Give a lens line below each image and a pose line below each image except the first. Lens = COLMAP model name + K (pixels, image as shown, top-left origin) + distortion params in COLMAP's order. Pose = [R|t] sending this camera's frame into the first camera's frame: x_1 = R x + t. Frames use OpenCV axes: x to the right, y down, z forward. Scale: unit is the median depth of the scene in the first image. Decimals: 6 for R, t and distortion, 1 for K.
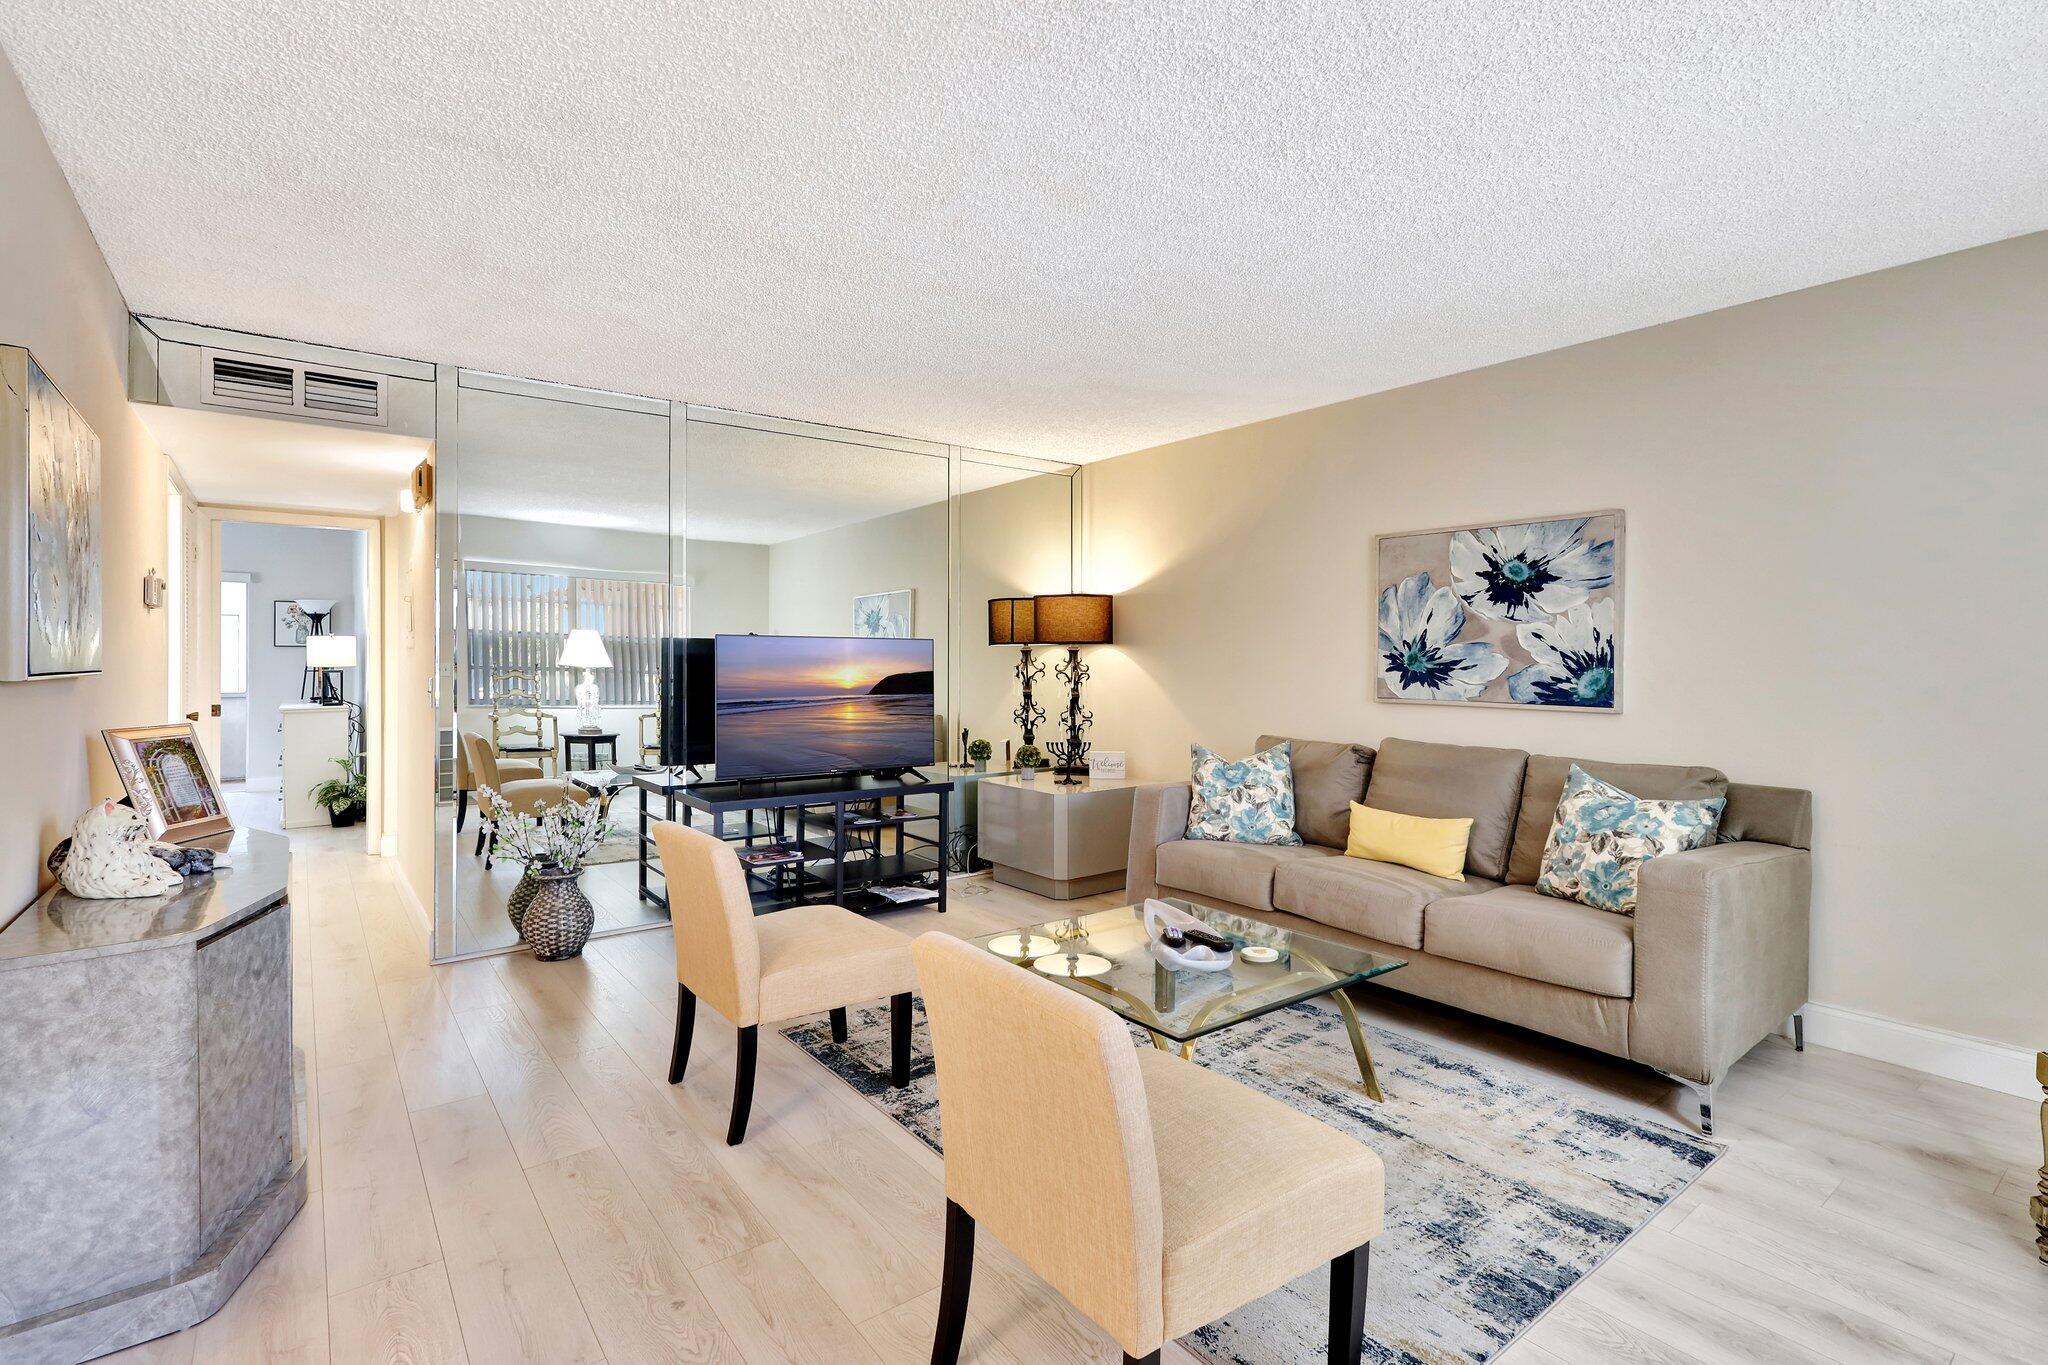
lens RADIAL K [[956.1, 0, 1033.4], [0, 956.1, 669.5], [0, 0, 1]] dist [-0.001052, -0.000055]
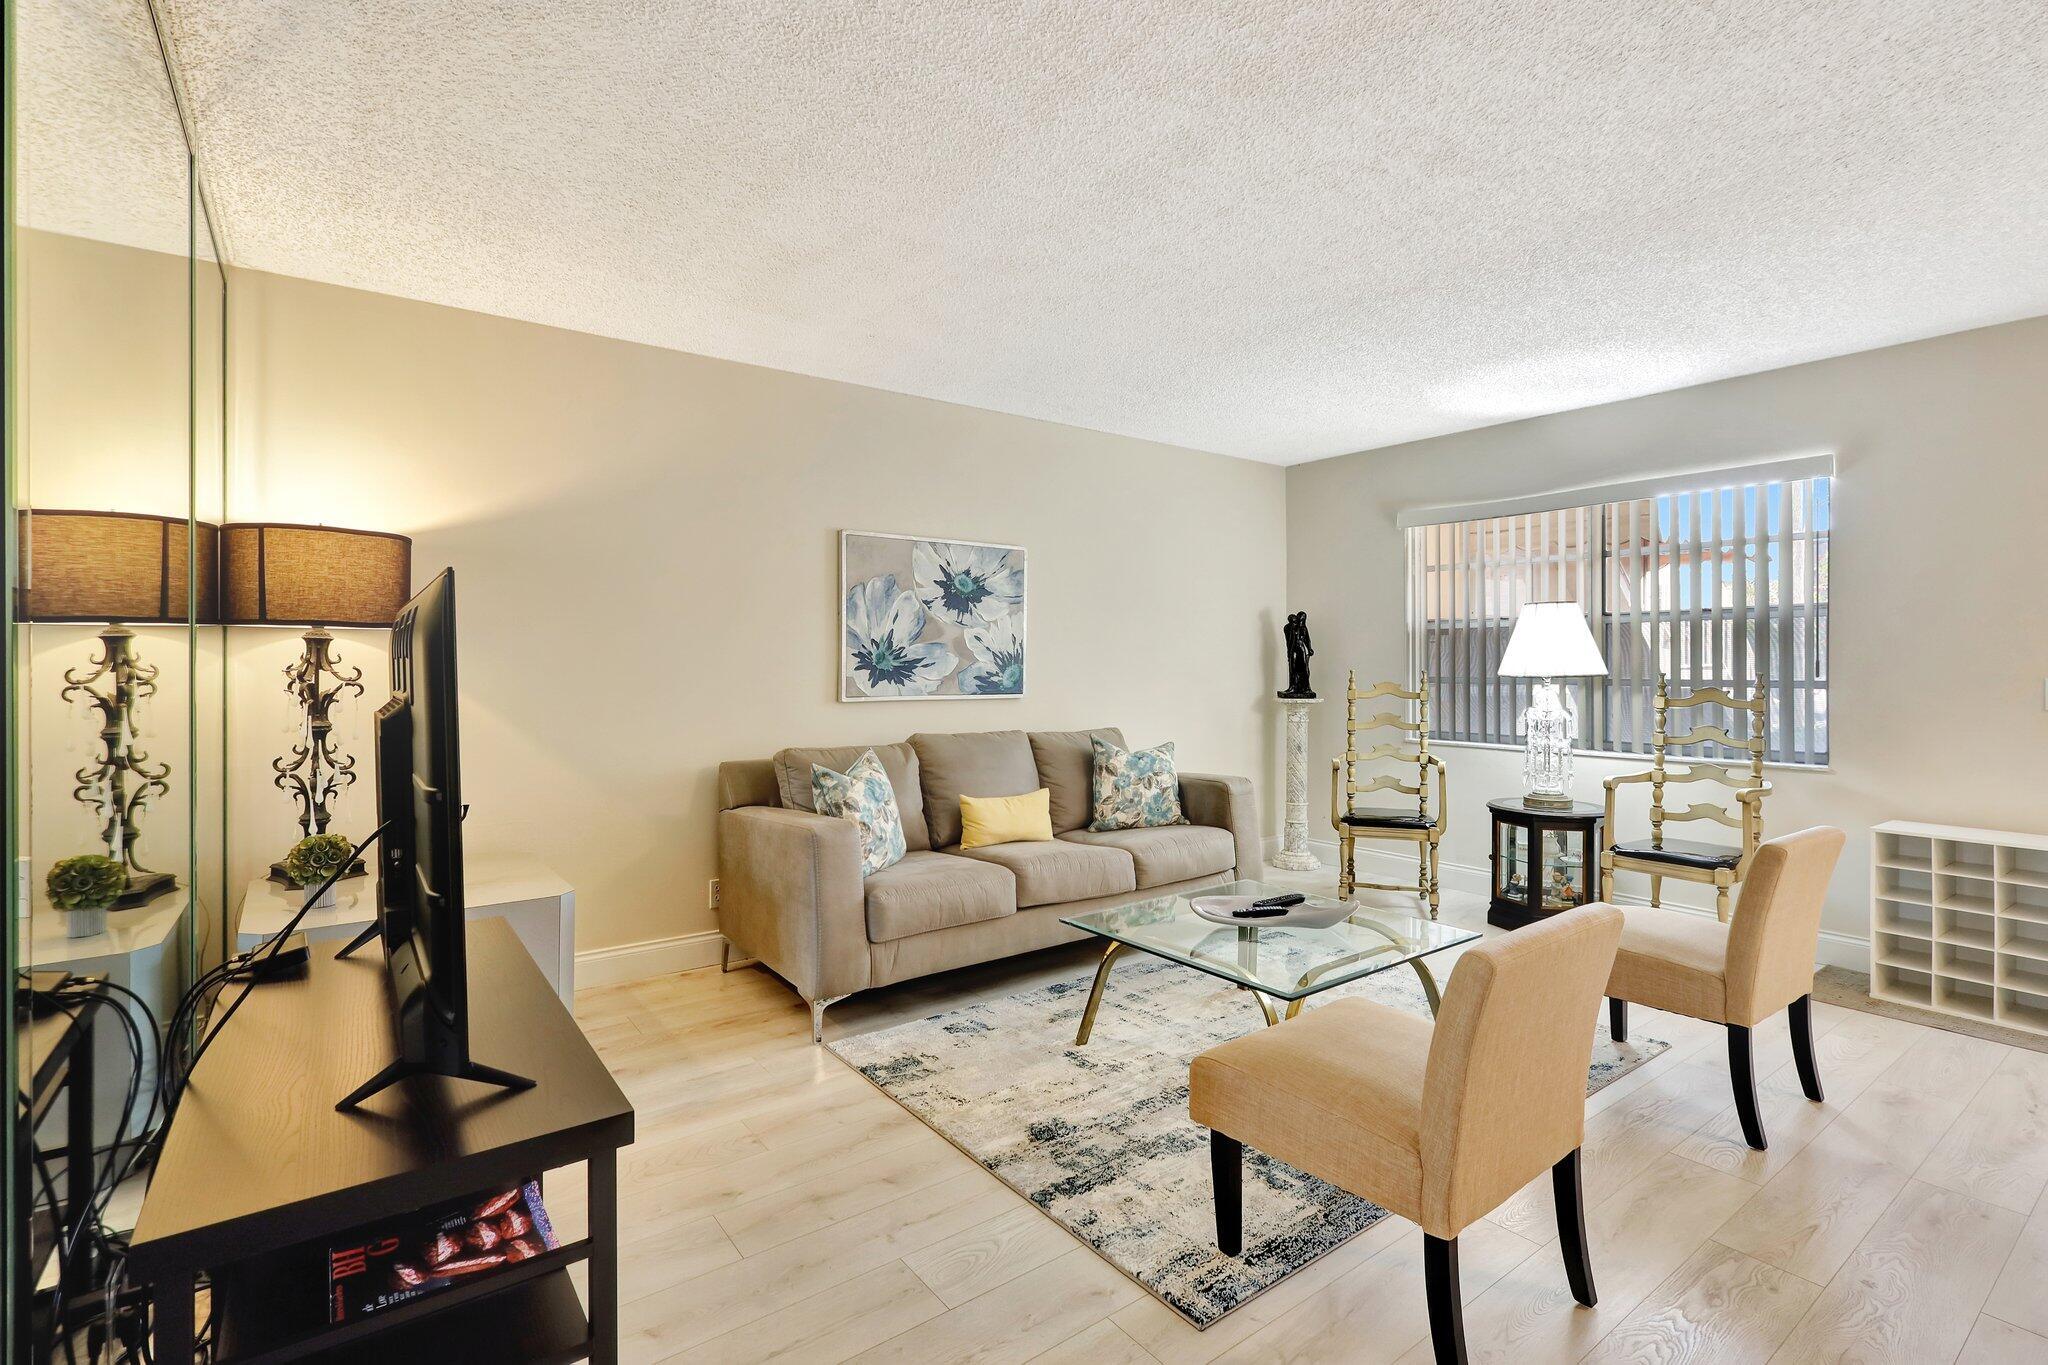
lens RADIAL K [[956.1, 0, 1045.0], [0, 956.1, 668.6], [0, 0, 1]] dist [-0.001052, -0.000055]
pose [[0.010856, -0.011335, 0.999877, -0.683019], [0.009604, 0.999891, 0.011231, -0.009541], [-0.999895, 0.009481, 0.010964, 0.879805]]
